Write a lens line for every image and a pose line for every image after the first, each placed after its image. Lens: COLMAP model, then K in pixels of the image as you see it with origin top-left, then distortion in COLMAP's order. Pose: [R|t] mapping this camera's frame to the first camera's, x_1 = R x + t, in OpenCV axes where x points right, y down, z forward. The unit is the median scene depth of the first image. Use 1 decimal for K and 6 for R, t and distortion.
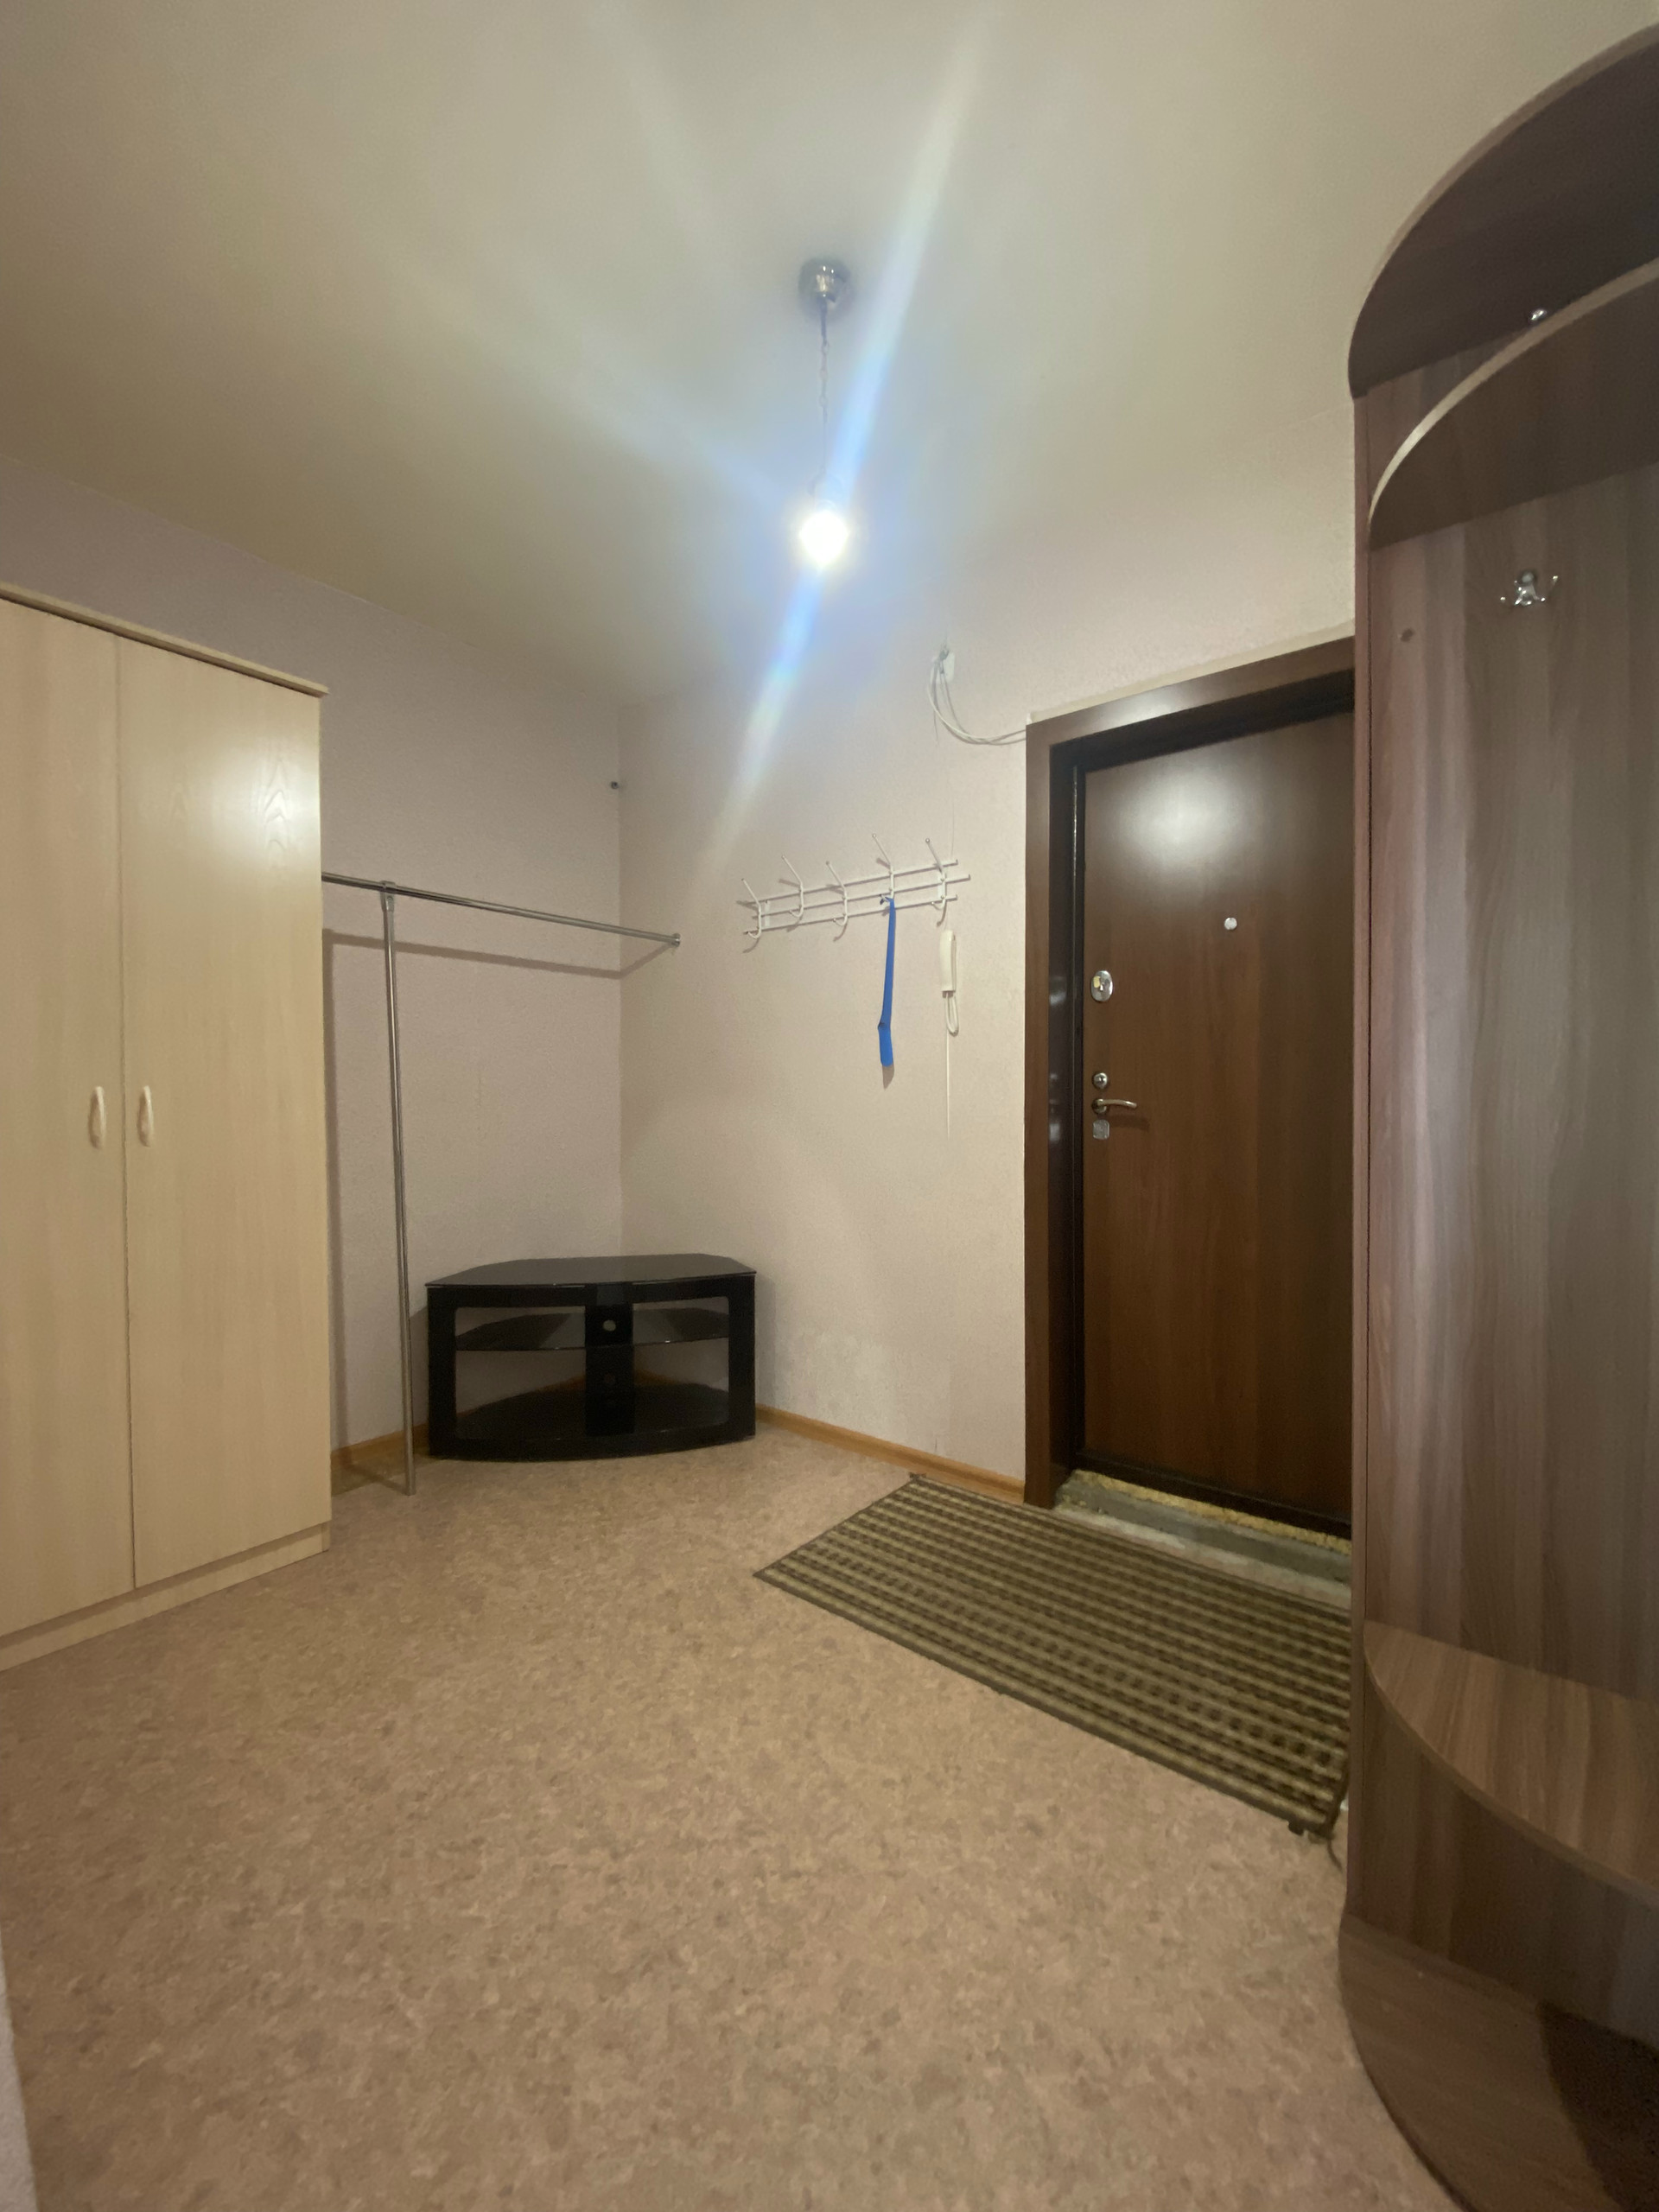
lens RADIAL K [[897.5, 0, 834.8], [0, 897.5, 1106.8], [0, 0, 1]] dist [0.020011, -0.018767]
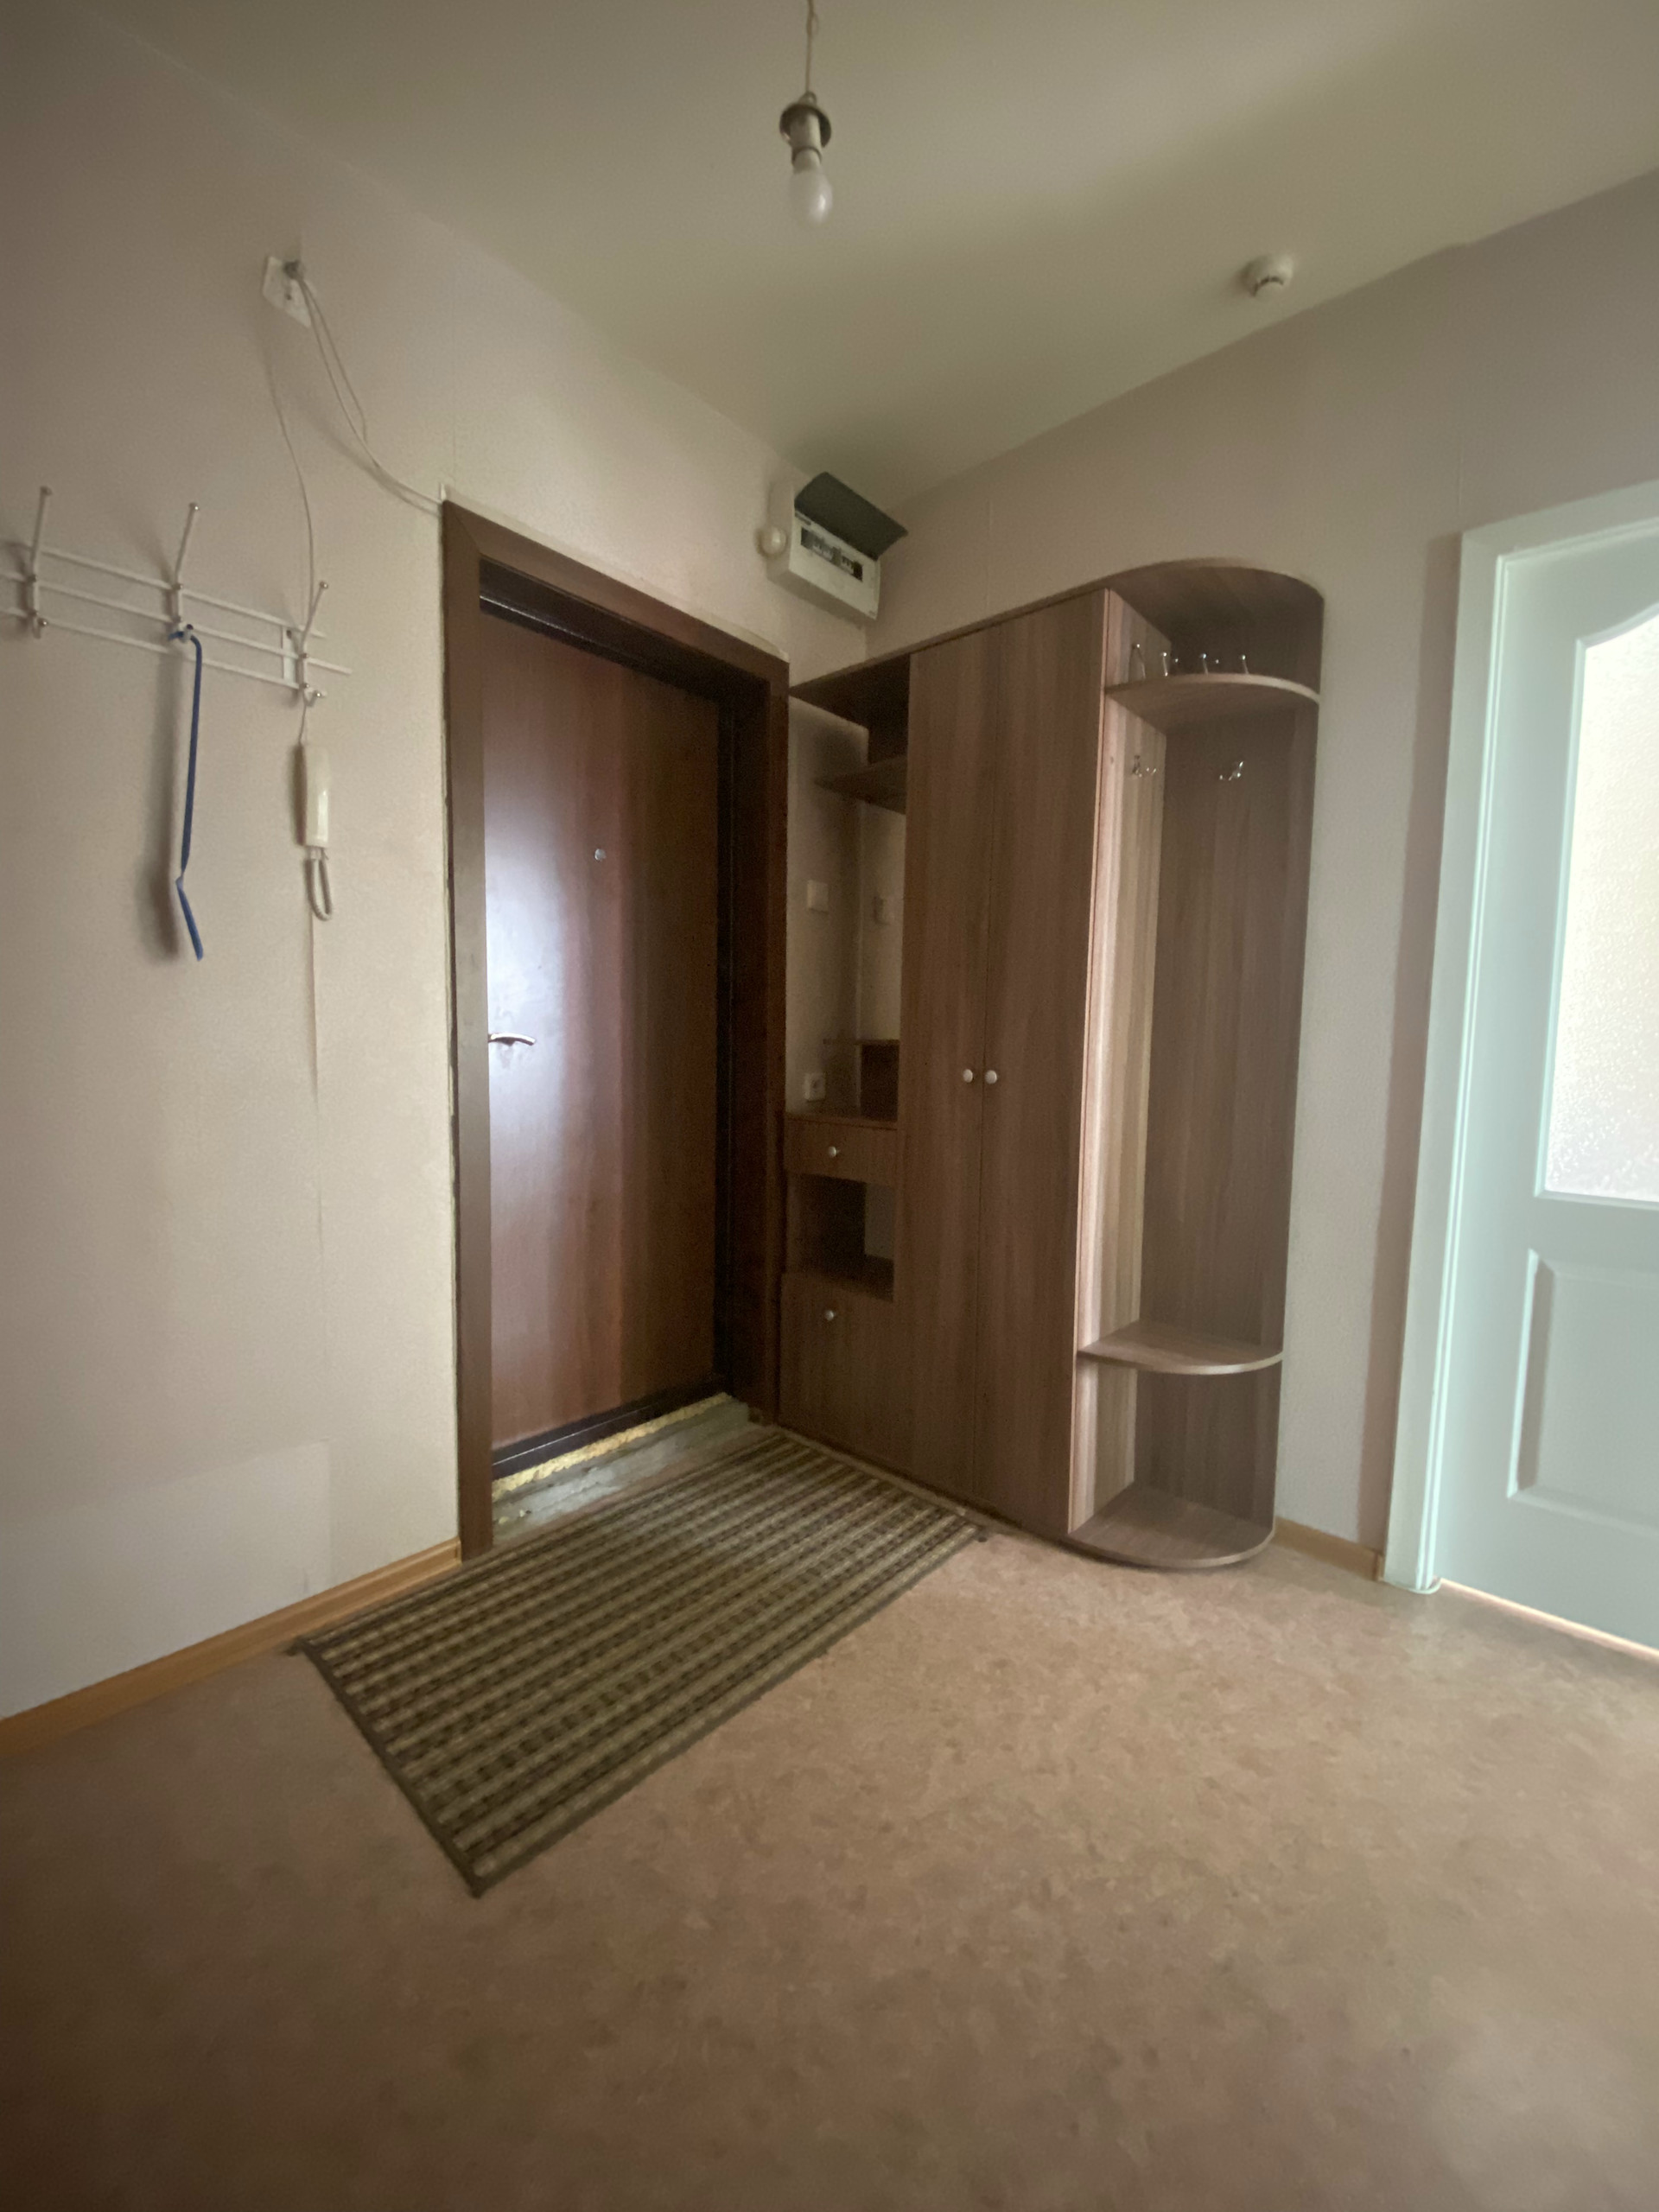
lens RADIAL K [[897.5, 0, 834.8], [0, 897.5, 1106.8], [0, 0, 1]] dist [0.020011, -0.018767]
pose [[0.062407, -0.072170, 0.995438, -0.949945], [0.000680, 0.997385, 0.072269, 0.001446], [-0.998051, -0.003833, 0.062292, 1.214116]]
